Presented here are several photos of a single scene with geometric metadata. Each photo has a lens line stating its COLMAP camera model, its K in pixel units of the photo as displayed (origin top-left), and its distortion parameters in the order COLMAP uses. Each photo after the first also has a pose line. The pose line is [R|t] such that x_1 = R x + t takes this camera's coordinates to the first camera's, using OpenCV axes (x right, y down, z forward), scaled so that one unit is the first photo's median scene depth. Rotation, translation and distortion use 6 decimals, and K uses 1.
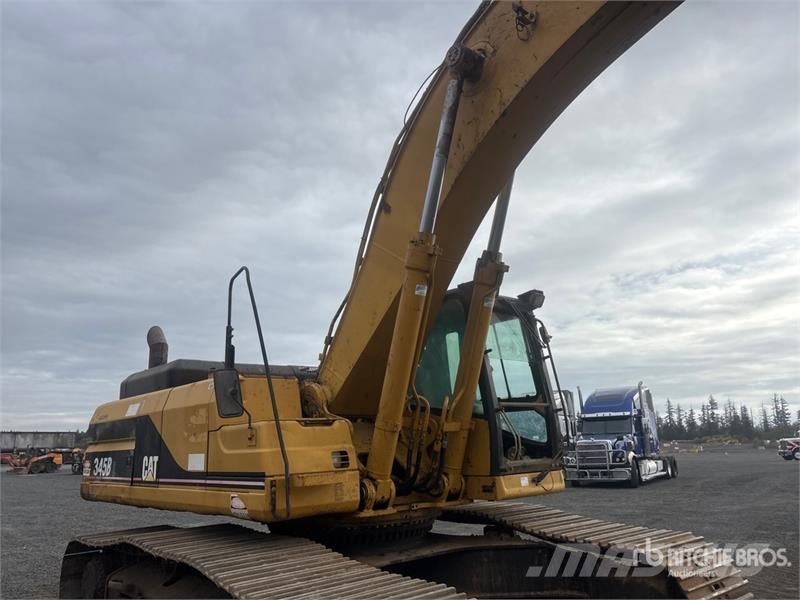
lens RADIAL K [[604.1, 0, 399.9], [0, 604.1, 288.1], [0, 0, 1]] dist [0.055525, -0.059985]
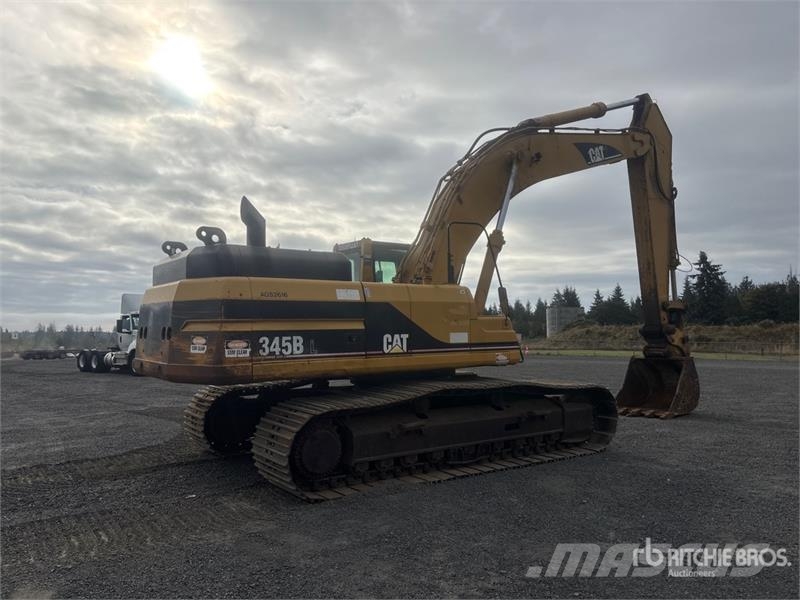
lens RADIAL K [[604.1, 0, 401.7], [0, 604.1, 297.1], [0, 0, 1]] dist [0.055525, -0.059985]
pose [[0.099959, 0.080265, 0.991749, -1.722838], [-0.241899, 0.968796, -0.054026, 0.271898], [-0.965139, -0.234503, 0.116255, 0.879224]]
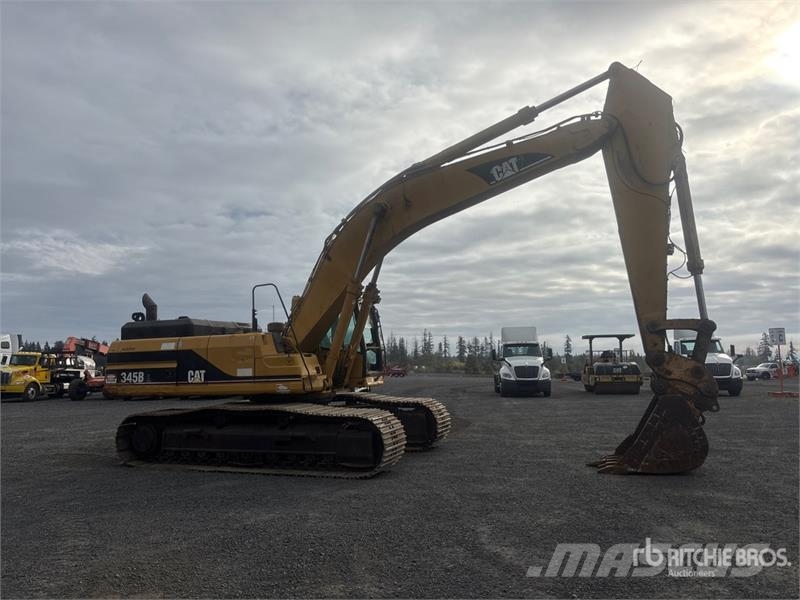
lens RADIAL K [[604.1, 0, 400.3], [0, 604.1, 303.7], [0, 0, 1]] dist [0.055525, -0.059985]
pose [[0.876256, 0.052591, 0.478968, -0.802387], [-0.119622, 0.986650, 0.110510, -0.235025], [-0.466762, -0.154130, 0.870849, -0.995581]]
